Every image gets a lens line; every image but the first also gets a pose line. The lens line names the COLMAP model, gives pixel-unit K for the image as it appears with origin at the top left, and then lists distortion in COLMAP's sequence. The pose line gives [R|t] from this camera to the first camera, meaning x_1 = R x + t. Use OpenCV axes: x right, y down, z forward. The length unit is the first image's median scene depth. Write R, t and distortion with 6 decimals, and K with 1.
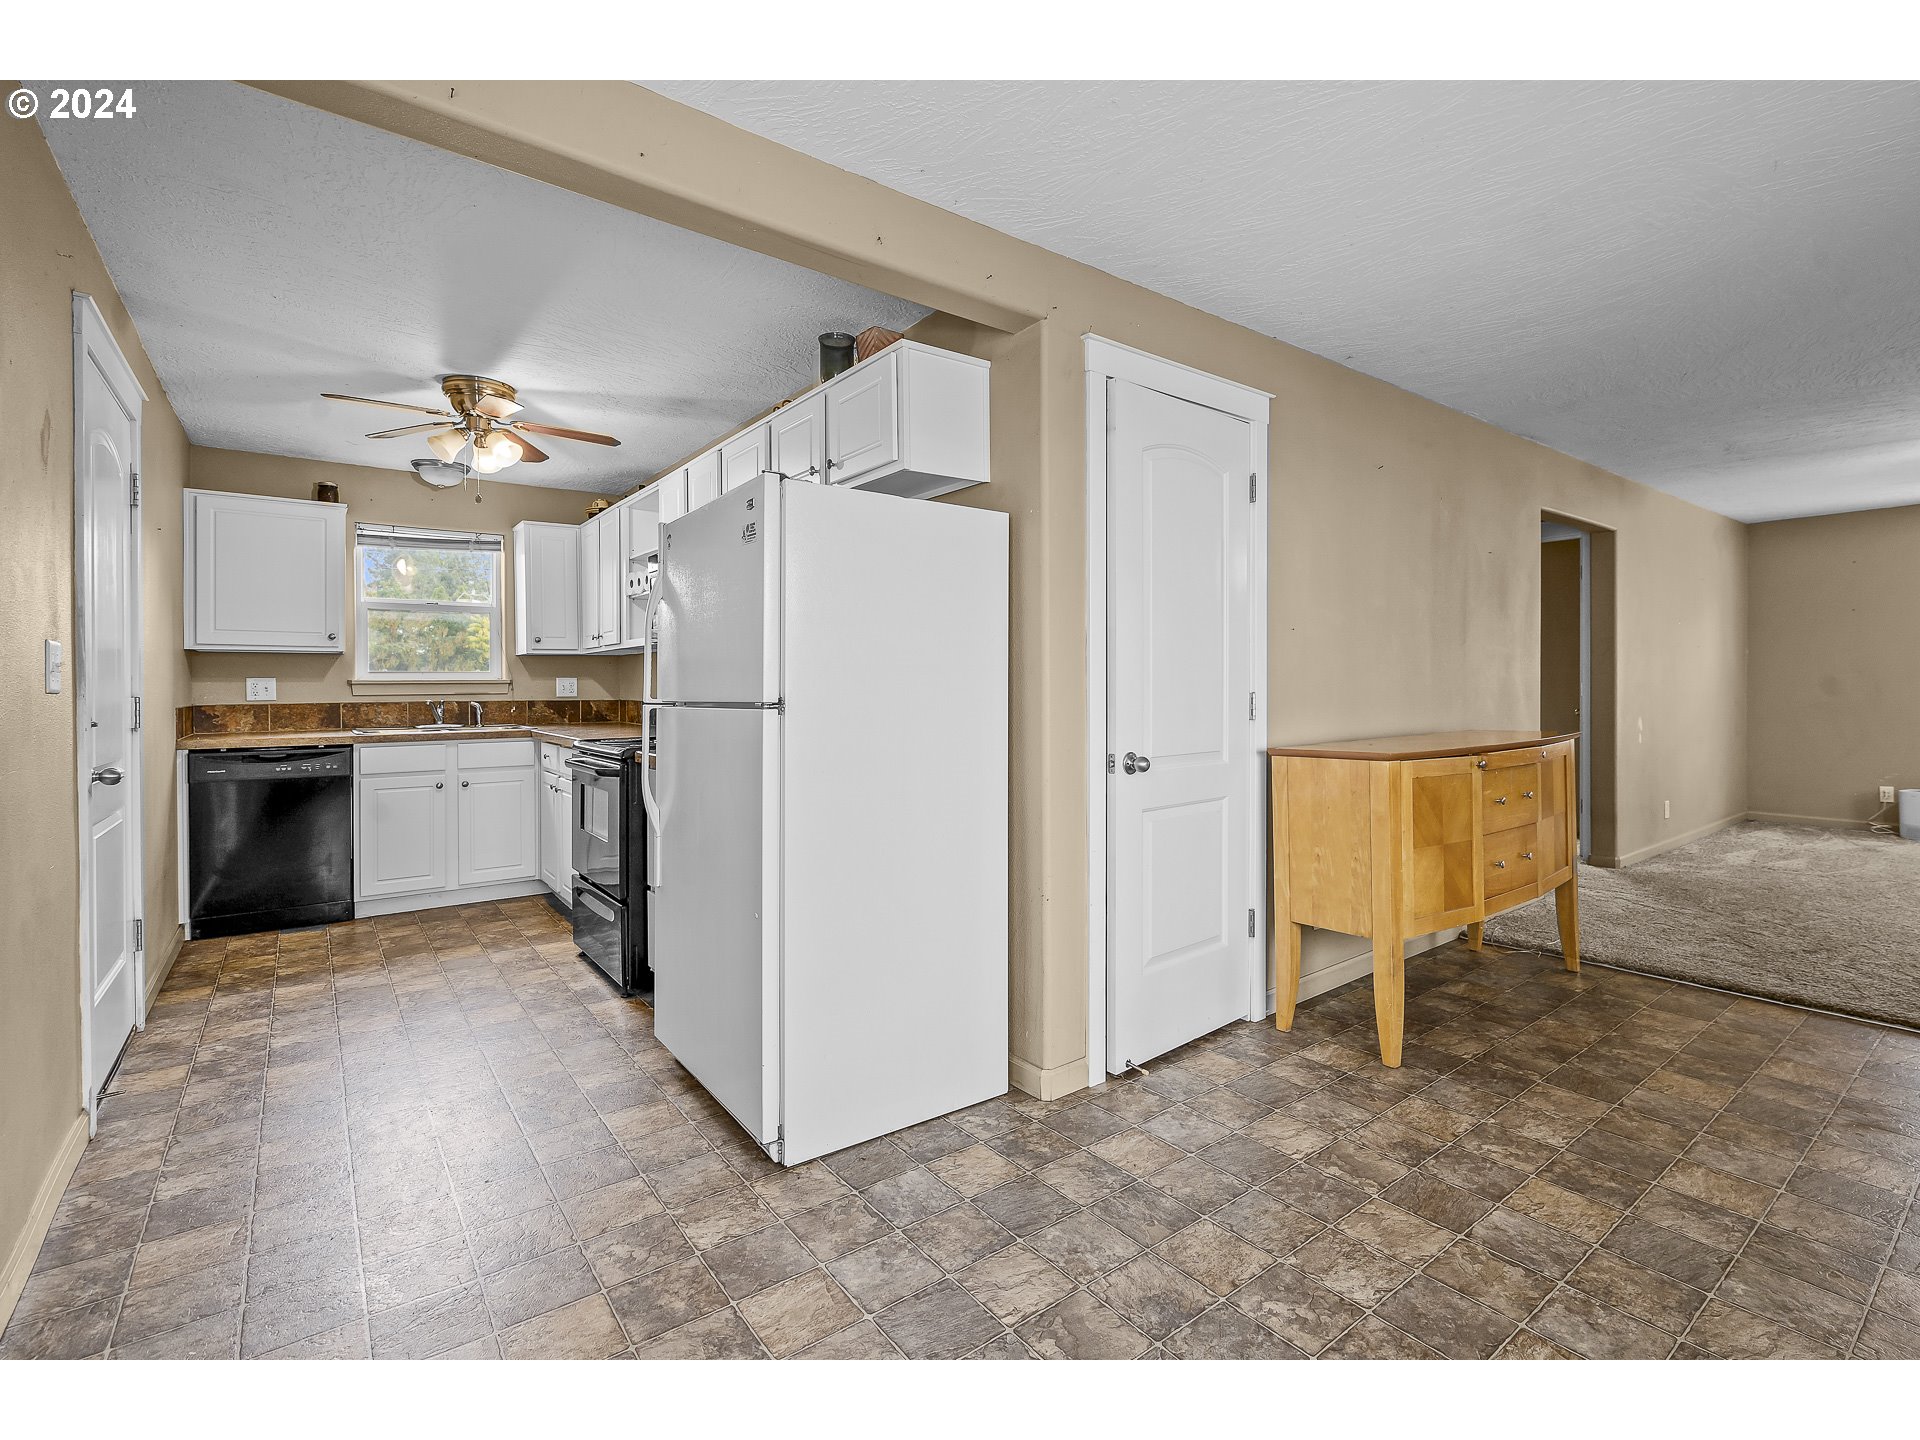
lens RADIAL K [[885.0, 0, 970.5], [0, 885.0, 689.4], [0, 0, 1]] dist [-0.015465, 0.002194]
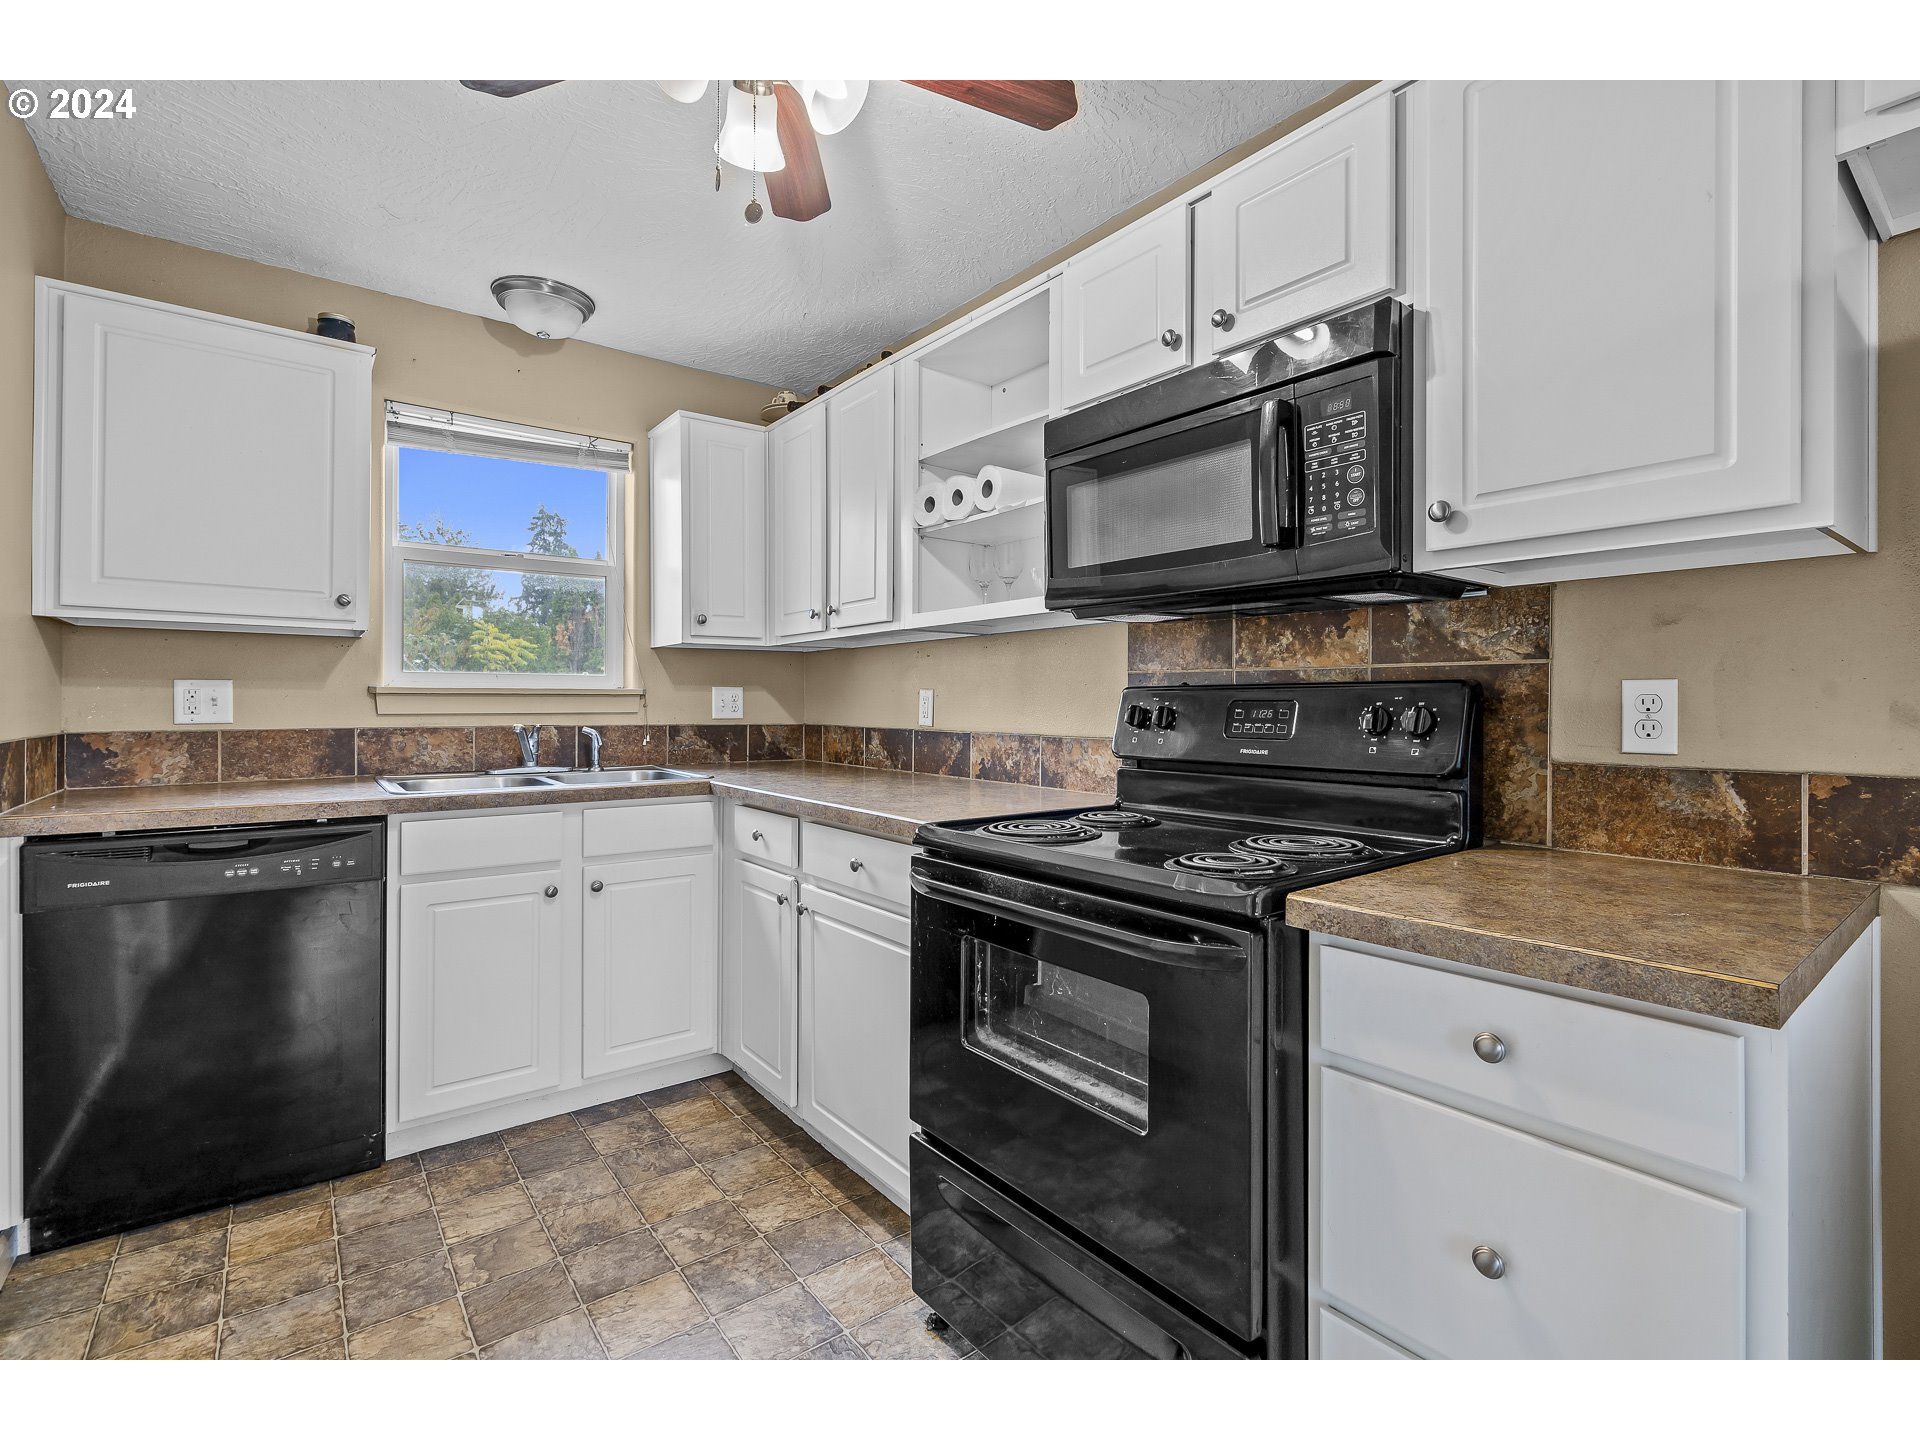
lens RADIAL K [[885.0, 0, 970.3], [0, 885.0, 708.0], [0, 0, 1]] dist [-0.015465, 0.002194]
pose [[0.999891, 0.009025, 0.011724, -0.346937], [-0.009022, 0.999959, -0.000369, -0.000365], [-0.011727, 0.000263, 0.999931, 0.457490]]
